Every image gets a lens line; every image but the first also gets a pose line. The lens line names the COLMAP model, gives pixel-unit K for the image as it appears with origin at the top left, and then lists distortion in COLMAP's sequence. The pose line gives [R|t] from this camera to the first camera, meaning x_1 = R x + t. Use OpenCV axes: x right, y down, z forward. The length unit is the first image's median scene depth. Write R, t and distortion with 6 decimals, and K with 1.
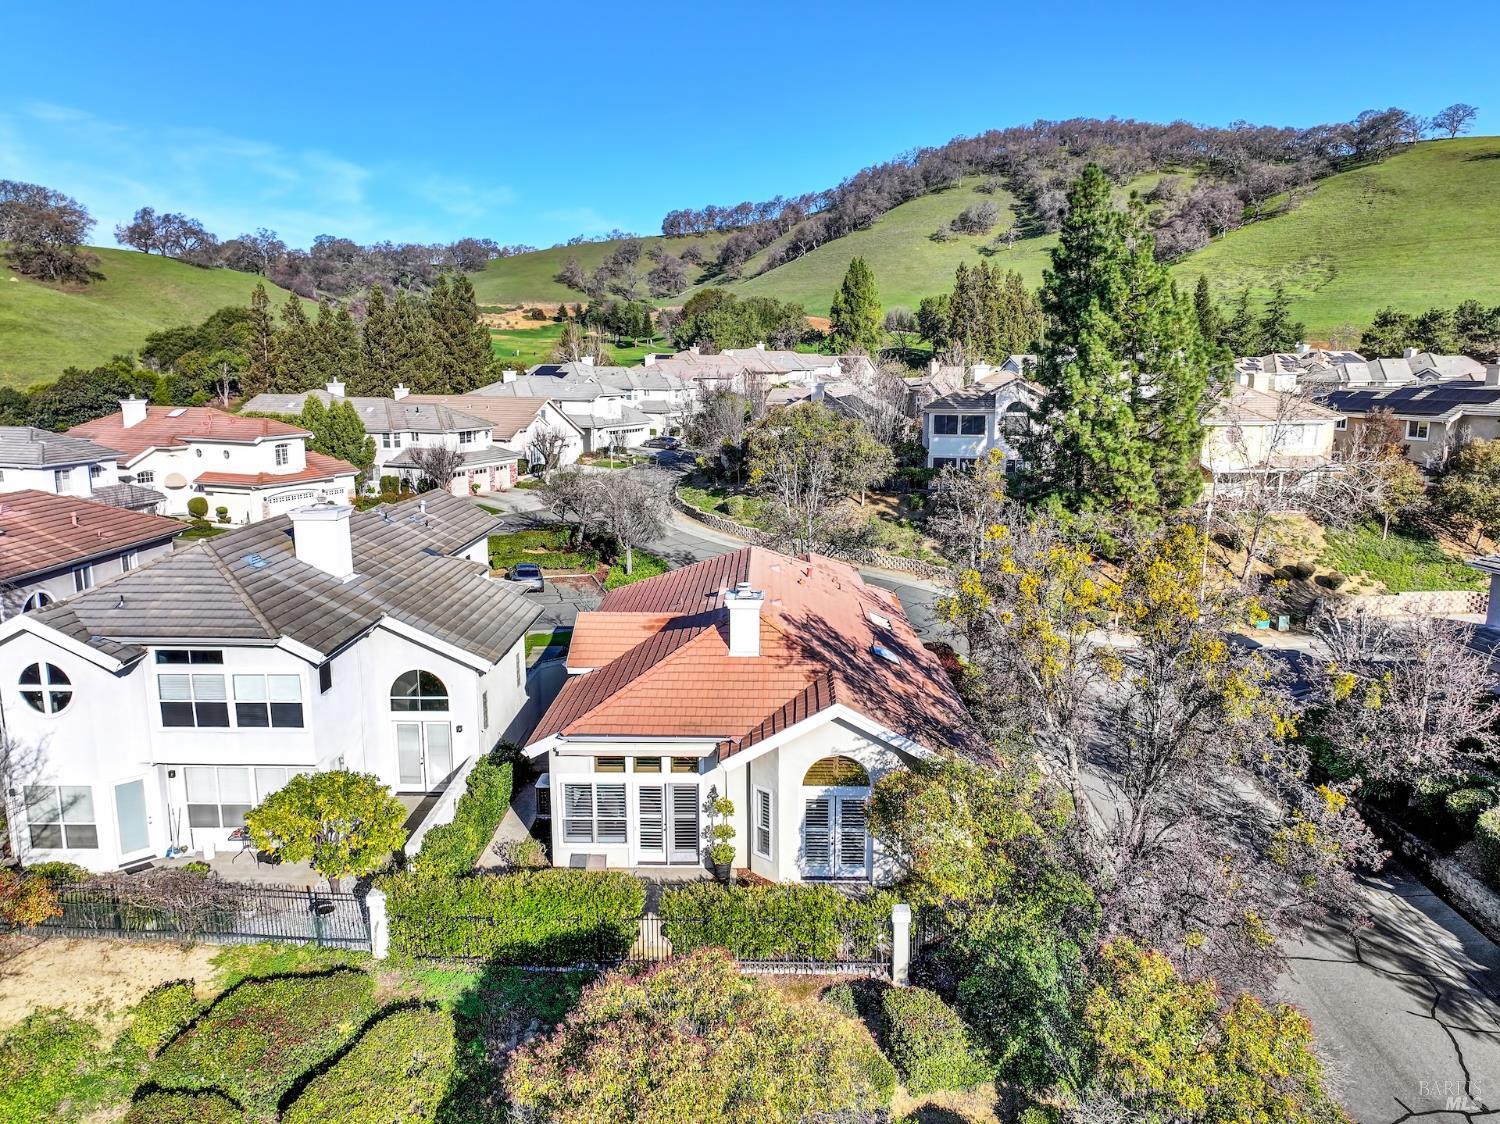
lens RADIAL K [[1030.8, 0, 750.0], [0, 1030.8, 562.0], [0, 0, 1]] dist [0.005502, 0.002901]
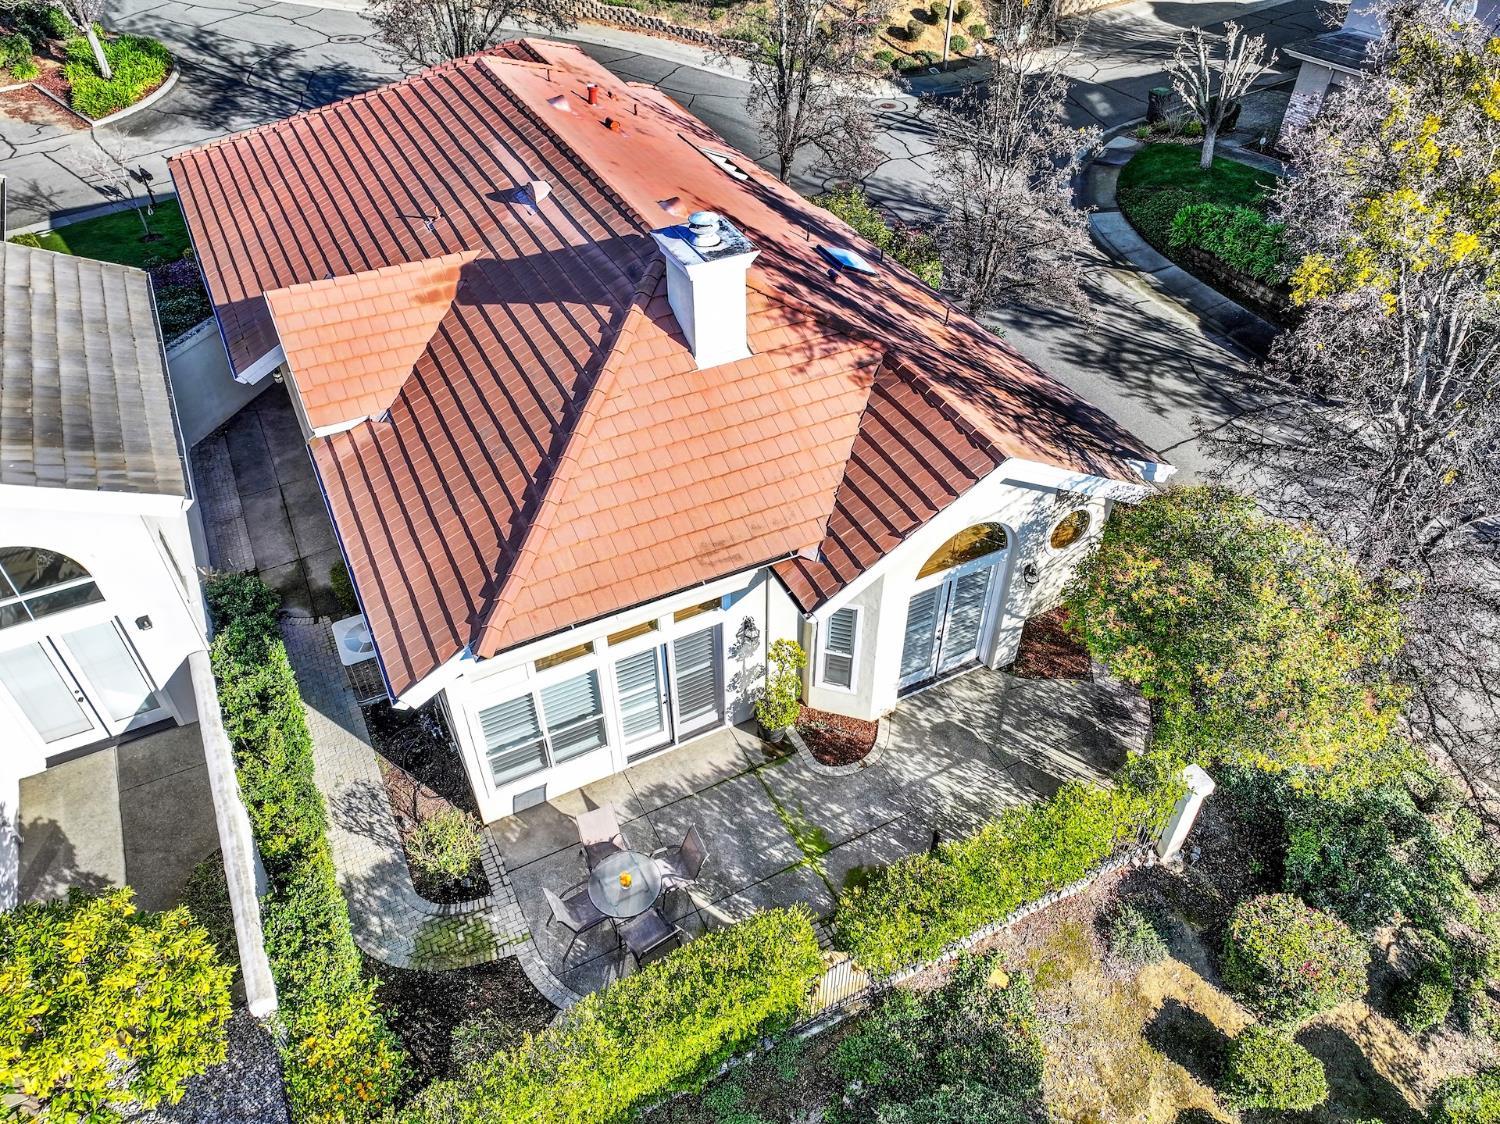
lens RADIAL K [[1030.8, 0, 750.0], [0, 1030.8, 562.0], [0, 0, 1]] dist [0.005502, 0.002901]
pose [[0.882288, -0.316388, 0.348519, -0.210907], [0.088234, 0.838452, 0.537786, -0.103714], [-0.462366, -0.443731, 0.767672, 0.565786]]
